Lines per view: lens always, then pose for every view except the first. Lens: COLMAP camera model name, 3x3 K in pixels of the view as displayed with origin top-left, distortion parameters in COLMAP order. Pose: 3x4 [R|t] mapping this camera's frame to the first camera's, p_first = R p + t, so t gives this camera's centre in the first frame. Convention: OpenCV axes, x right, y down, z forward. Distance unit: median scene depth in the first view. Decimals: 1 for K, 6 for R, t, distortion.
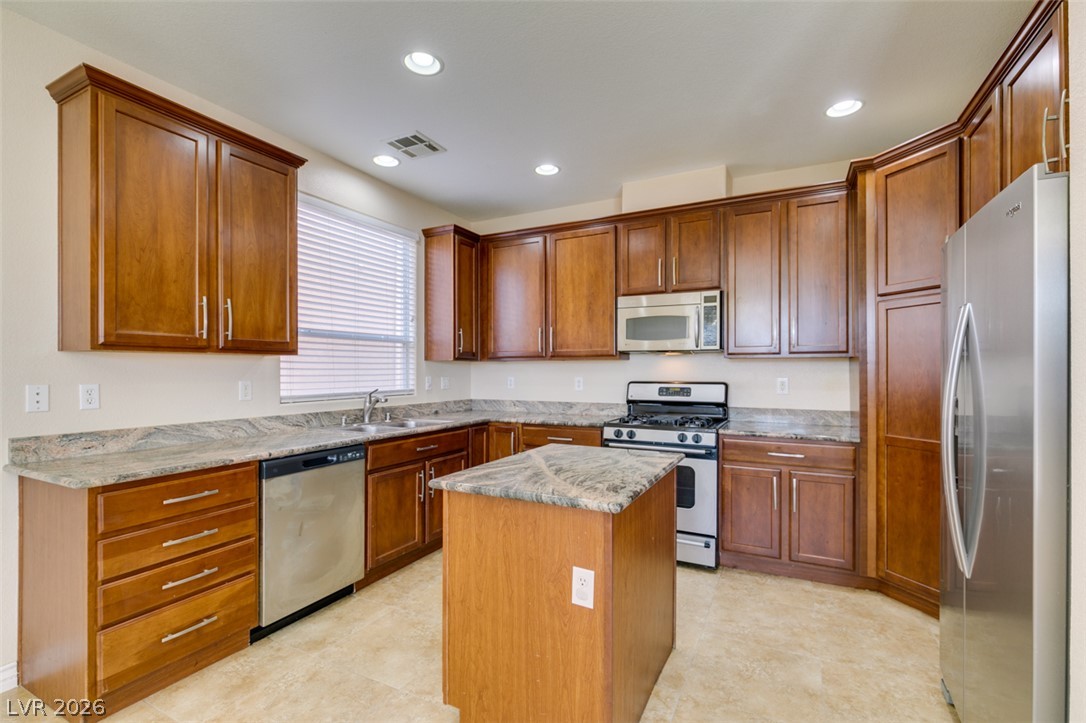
lens RADIAL K [[486.0, 0, 540.5], [0, 486.0, 369.7], [0, 0, 1]] dist [-0.000092, -0.000492]
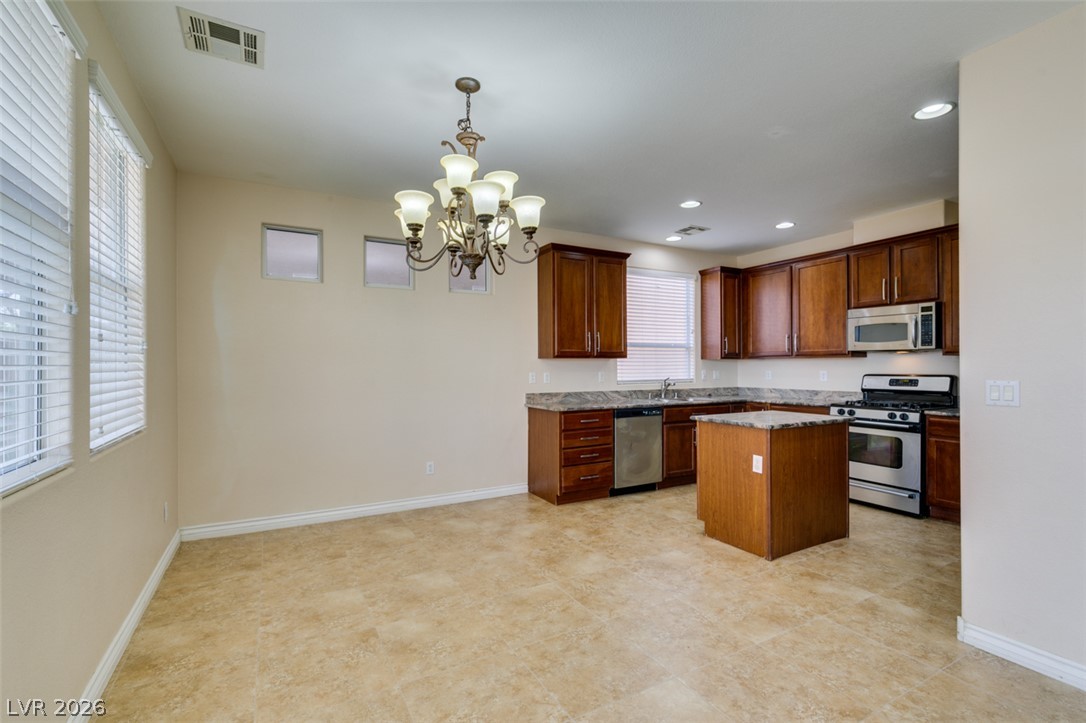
lens RADIAL K [[487.1, 0, 540.3], [0, 487.1, 365.3], [0, 0, 1]] dist [0.003990, -0.000104]
pose [[0.829964, -0.003584, -0.557805, 0.274760], [0.003663, 0.999993, -0.000976, -0.001728], [0.557805, -0.001233, 0.829971, -0.756893]]
